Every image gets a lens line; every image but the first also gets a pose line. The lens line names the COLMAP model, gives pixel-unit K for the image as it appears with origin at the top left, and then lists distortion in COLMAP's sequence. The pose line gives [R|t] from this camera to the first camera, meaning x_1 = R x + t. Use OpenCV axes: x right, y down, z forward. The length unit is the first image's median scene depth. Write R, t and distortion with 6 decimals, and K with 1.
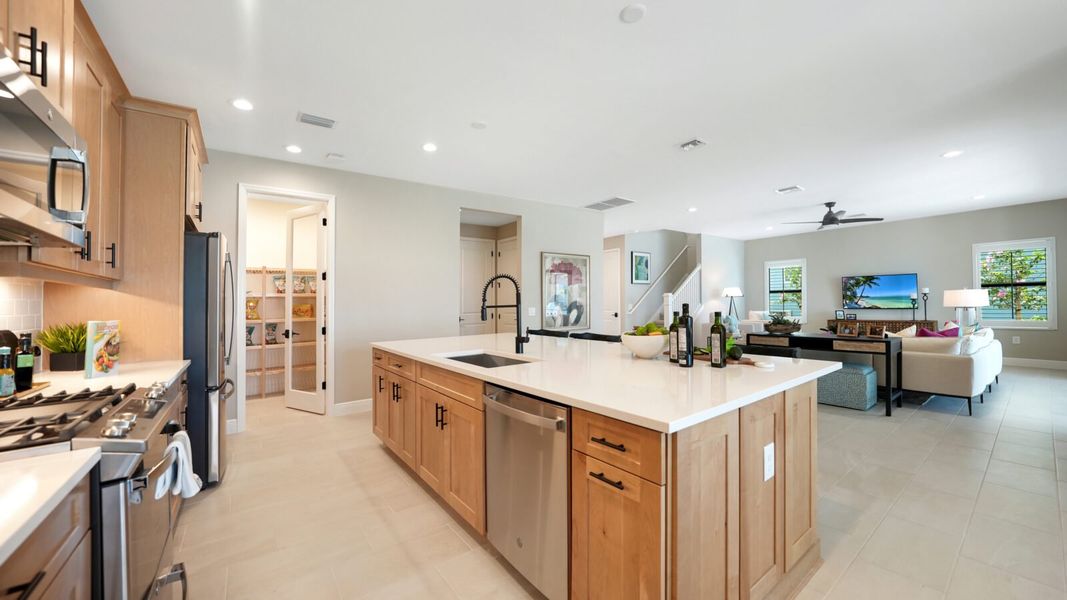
lens RADIAL K [[401.3, 0, 537.3], [0, 401.3, 303.8], [0, 0, 1]] dist [-0.011113, 0.003840]
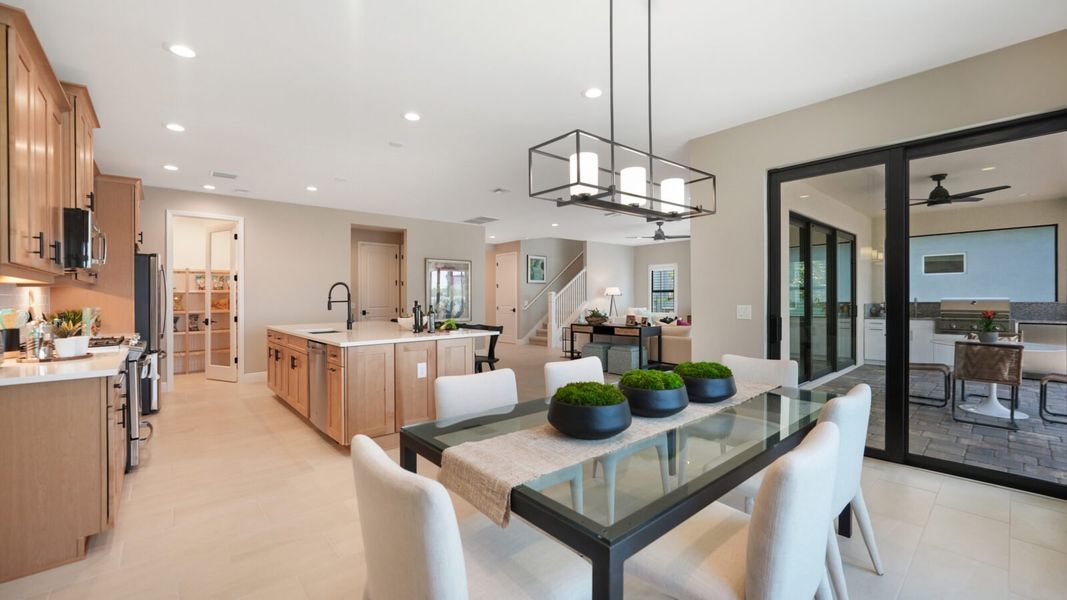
lens RADIAL K [[429.3, 0, 537.6], [0, 429.3, 308.9], [0, 0, 1]] dist [-0.009924, 0.003349]
pose [[0.996175, 0.006127, 0.087169, 0.280838], [-0.007996, 0.999745, 0.021114, -0.003572], [-0.087018, -0.021731, 0.995970, -0.410943]]
